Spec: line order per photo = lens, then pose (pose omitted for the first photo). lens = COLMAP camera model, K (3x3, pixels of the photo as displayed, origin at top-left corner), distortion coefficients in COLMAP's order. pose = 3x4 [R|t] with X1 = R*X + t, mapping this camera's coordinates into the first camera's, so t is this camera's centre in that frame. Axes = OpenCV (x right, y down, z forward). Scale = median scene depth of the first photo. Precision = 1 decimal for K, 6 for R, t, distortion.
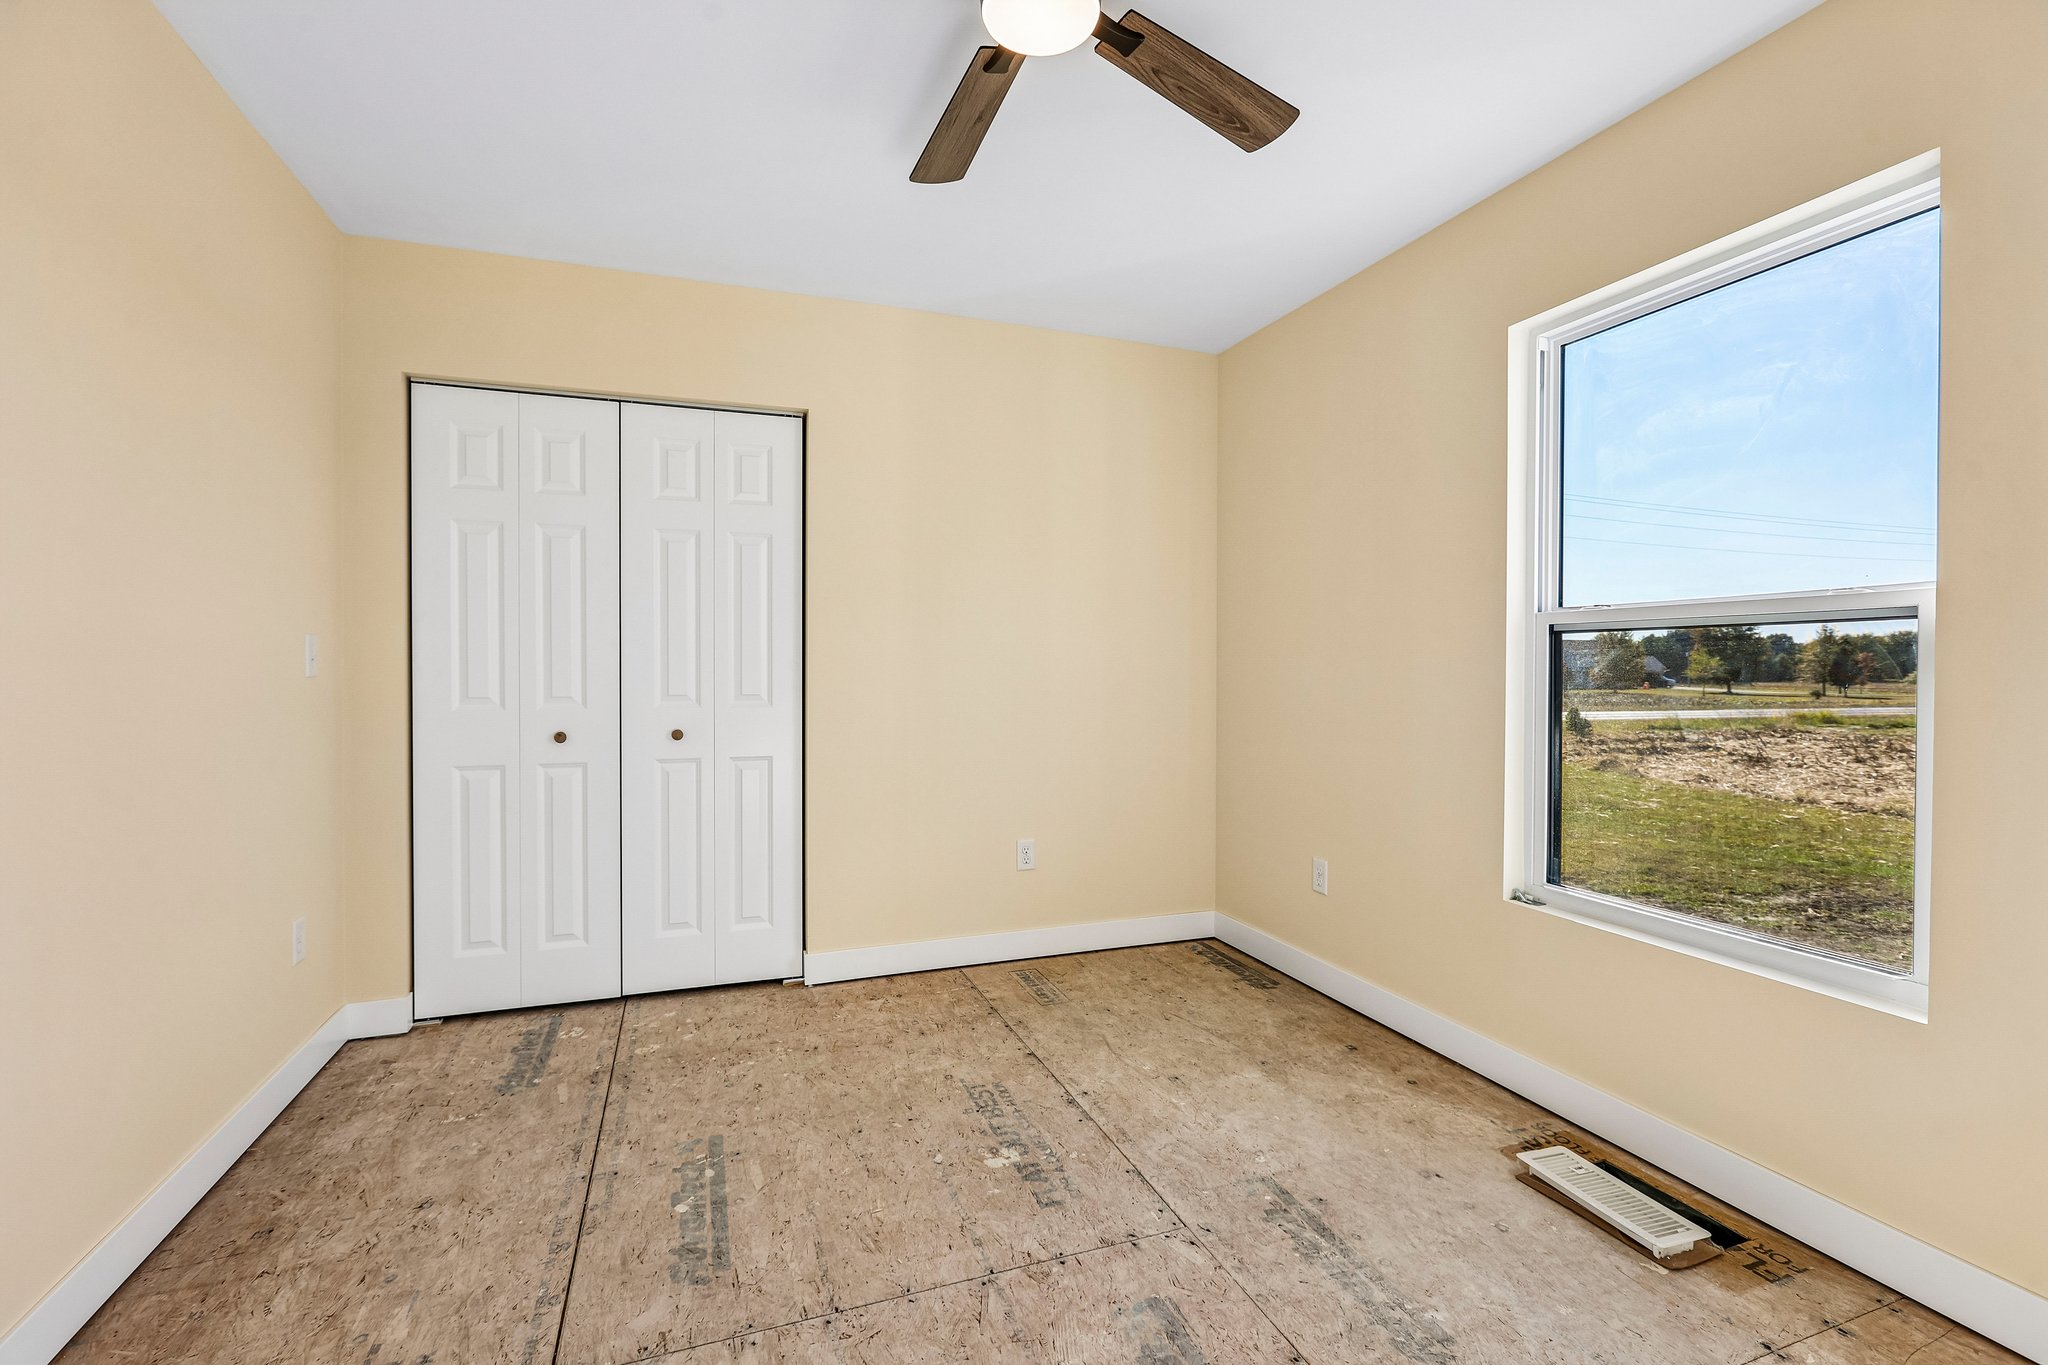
lens RADIAL K [[901.4, 0, 1017.2], [0, 901.4, 669.9], [0, 0, 1]] dist [-0.001868, 0.001186]
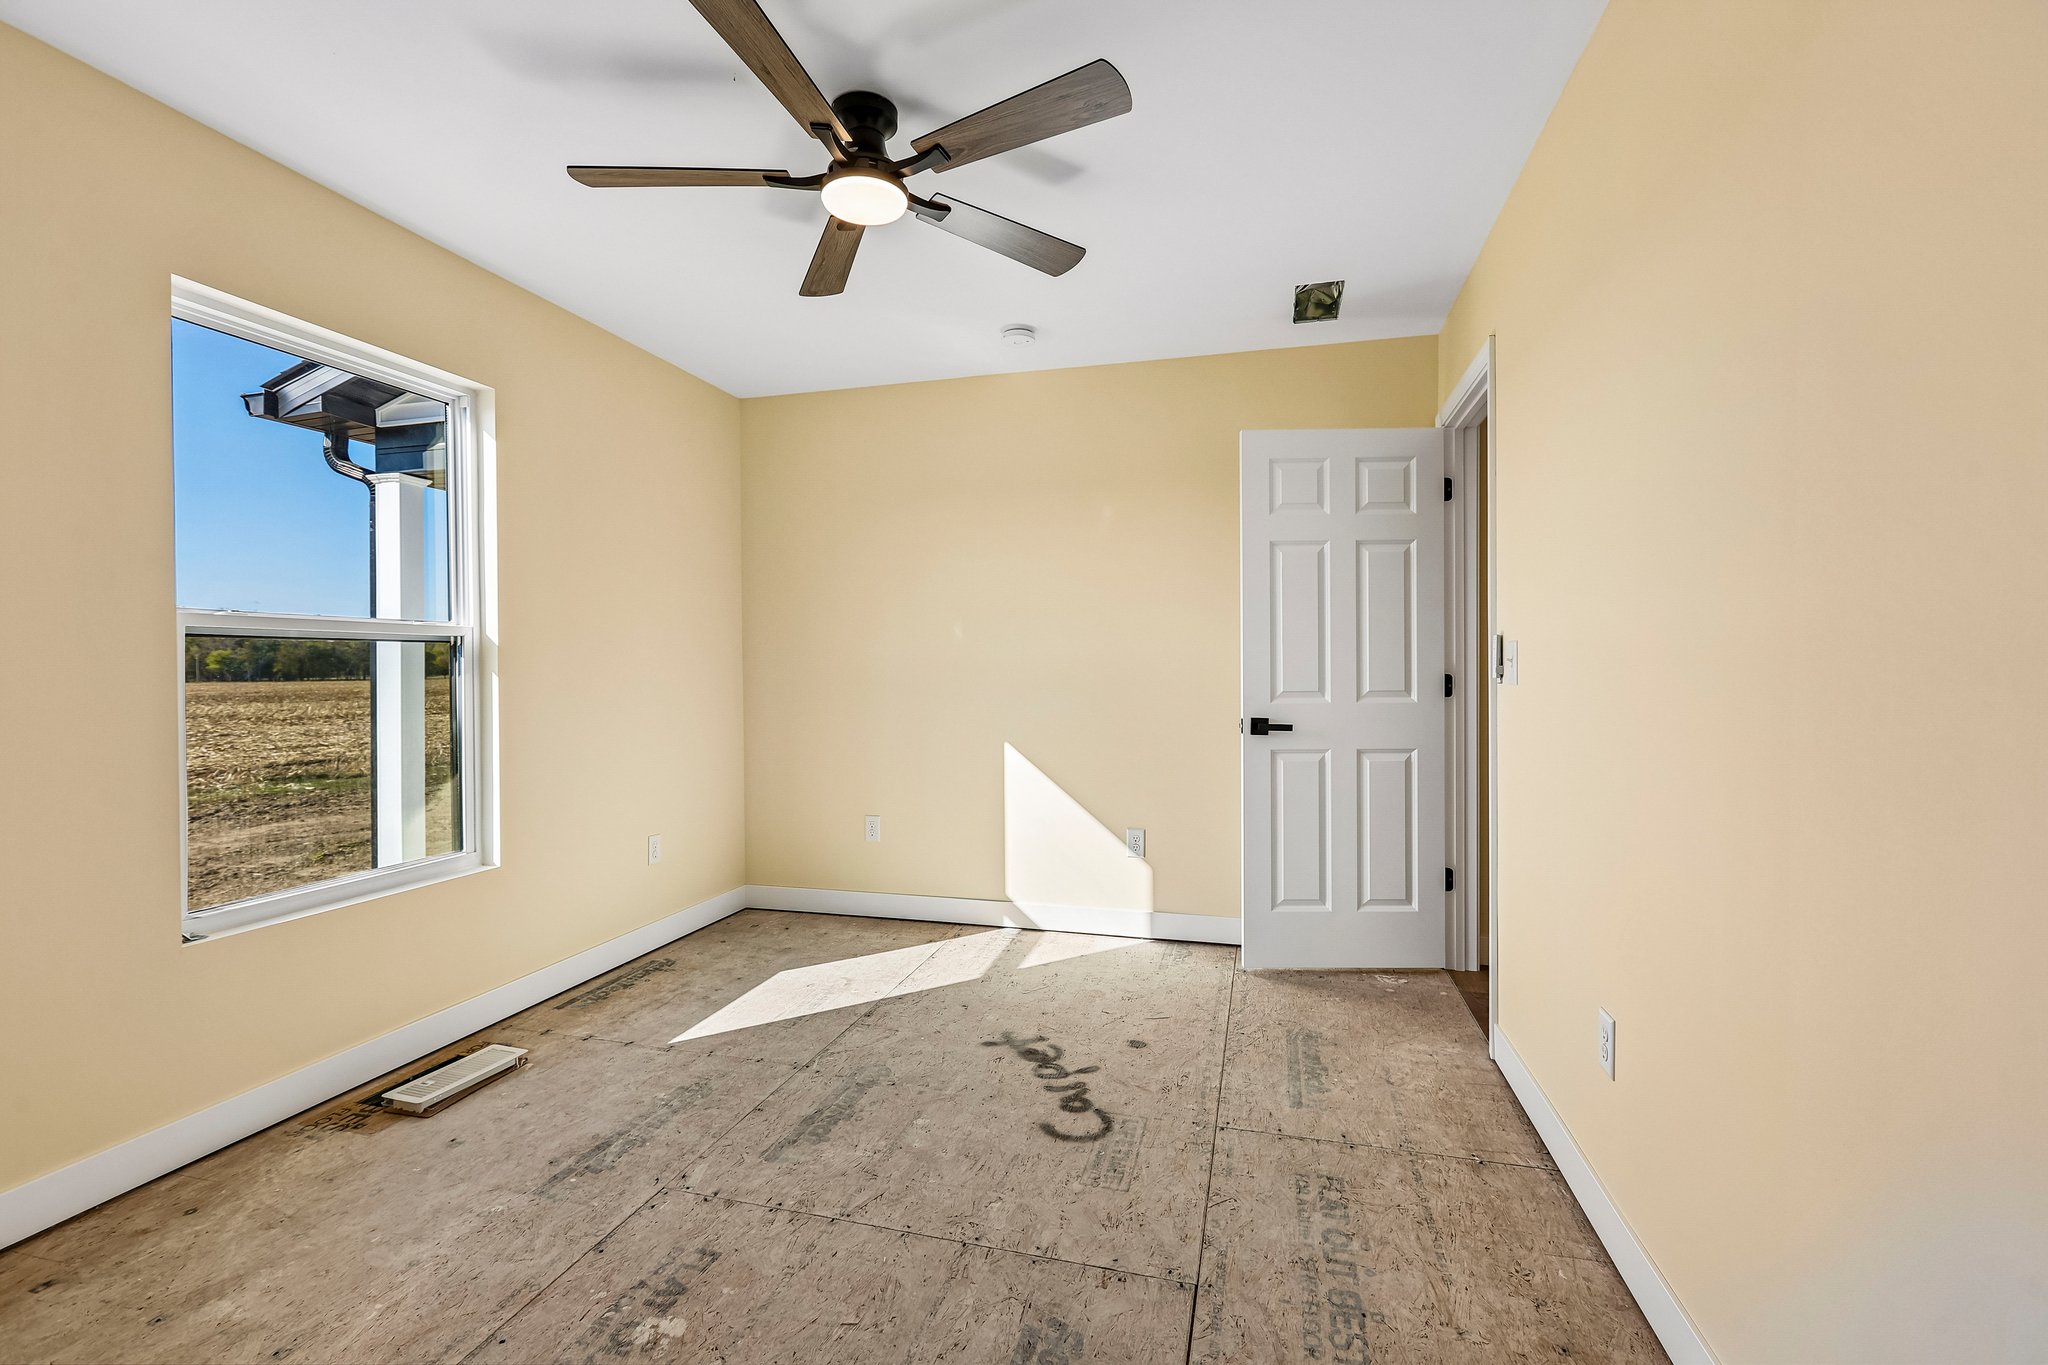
lens RADIAL K [[901.4, 0, 1019.6], [0, 901.4, 687.2], [0, 0, 1]] dist [-0.001868, 0.001186]
pose [[-0.817051, -0.010991, 0.576461, -0.790643], [0.003740, 0.999696, 0.024361, -0.011020], [-0.576553, 0.022060, -0.816762, 1.641751]]
